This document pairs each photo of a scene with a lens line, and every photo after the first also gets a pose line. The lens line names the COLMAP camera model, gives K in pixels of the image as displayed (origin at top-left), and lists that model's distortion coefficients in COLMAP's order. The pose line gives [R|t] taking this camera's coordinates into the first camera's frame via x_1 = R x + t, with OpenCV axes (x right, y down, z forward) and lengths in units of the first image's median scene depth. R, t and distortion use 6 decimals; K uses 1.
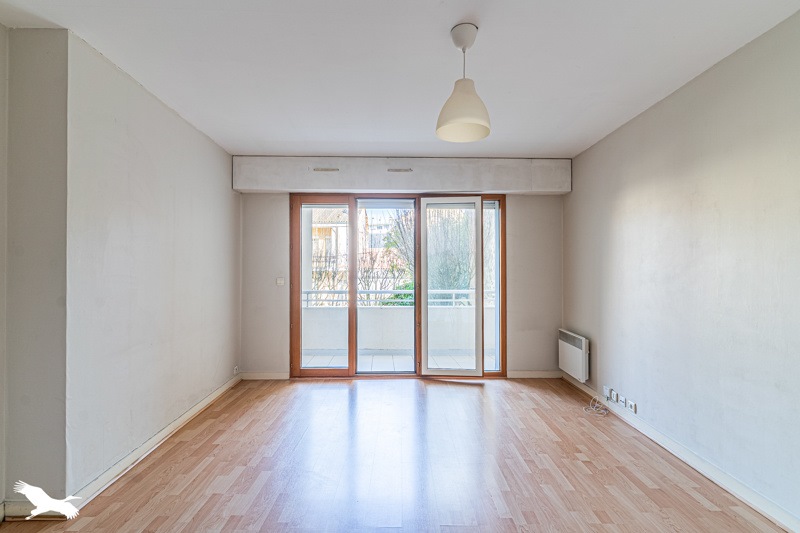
lens RADIAL K [[383.6, 0, 400.0], [0, 383.6, 266.5], [0, 0, 1]] dist [-0.001015, -0.001334]
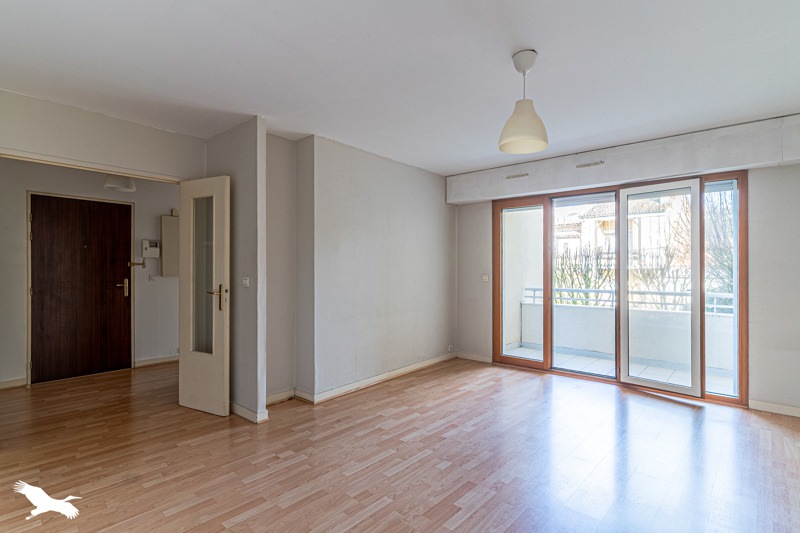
lens RADIAL K [[383.6, 0, 400.0], [0, 383.6, 266.5], [0, 0, 1]] dist [-0.001015, -0.001334]
pose [[0.746815, -0.002072, -0.665028, 0.269794], [0.005901, 0.999976, 0.003511, -0.000711], [0.665005, -0.006547, 0.746810, -0.037856]]
